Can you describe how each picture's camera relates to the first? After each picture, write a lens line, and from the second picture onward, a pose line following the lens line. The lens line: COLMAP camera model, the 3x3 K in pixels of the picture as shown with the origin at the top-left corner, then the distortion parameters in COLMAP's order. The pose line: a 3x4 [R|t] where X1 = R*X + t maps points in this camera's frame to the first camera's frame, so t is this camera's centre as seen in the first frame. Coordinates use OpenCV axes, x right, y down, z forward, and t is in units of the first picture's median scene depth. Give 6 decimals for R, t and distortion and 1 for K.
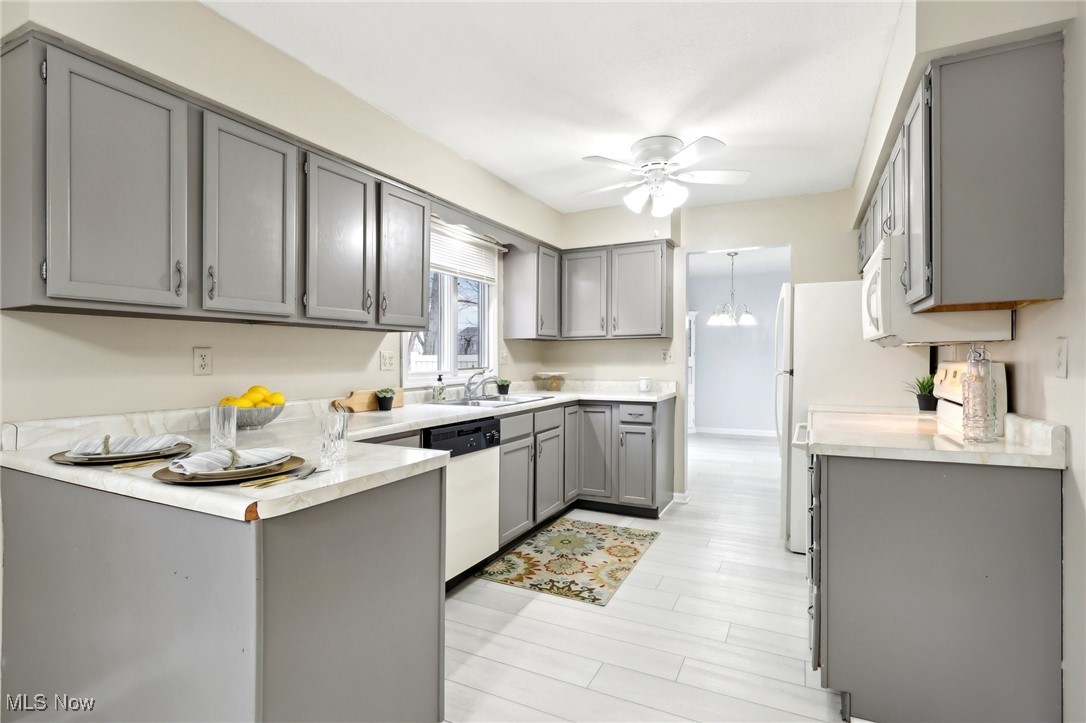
lens RADIAL K [[505.1, 0, 546.6], [0, 505.1, 363.1], [0, 0, 1]] dist [-0.000116, -0.000078]
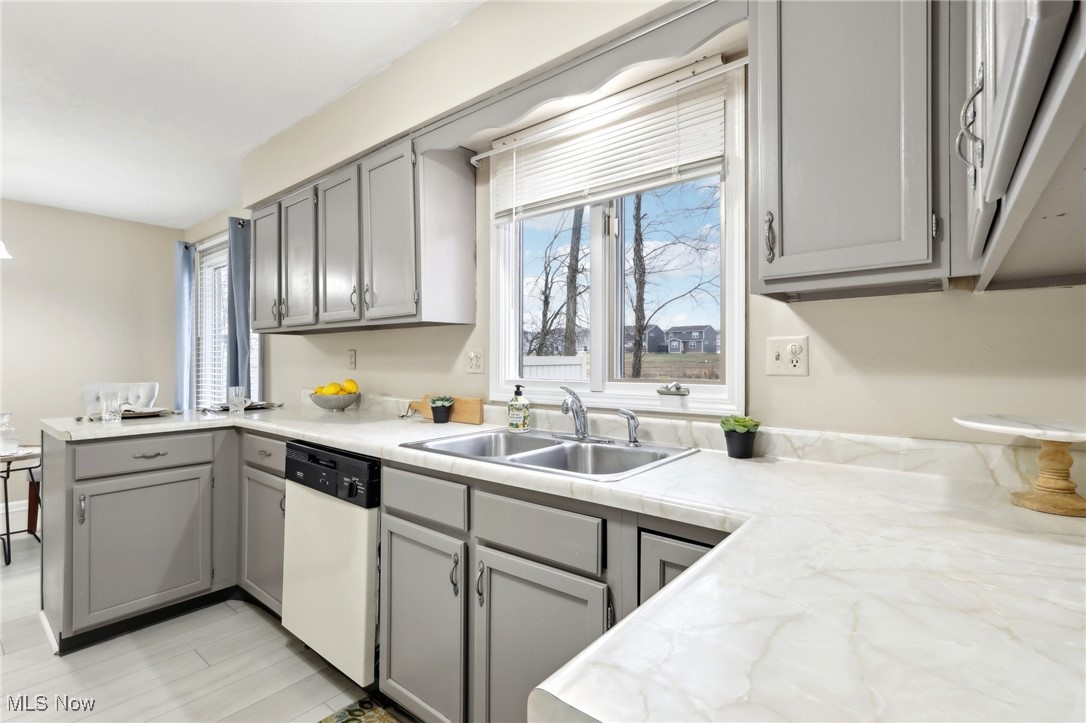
lens RADIAL K [[505.1, 0, 541.2], [0, 505.1, 362.4], [0, 0, 1]] dist [-0.000116, -0.000078]
pose [[-0.206213, 0.005930, -0.978489, 0.431322], [-0.009312, 0.999924, 0.008022, -0.011238], [0.978463, 0.010766, -0.206142, 1.314658]]
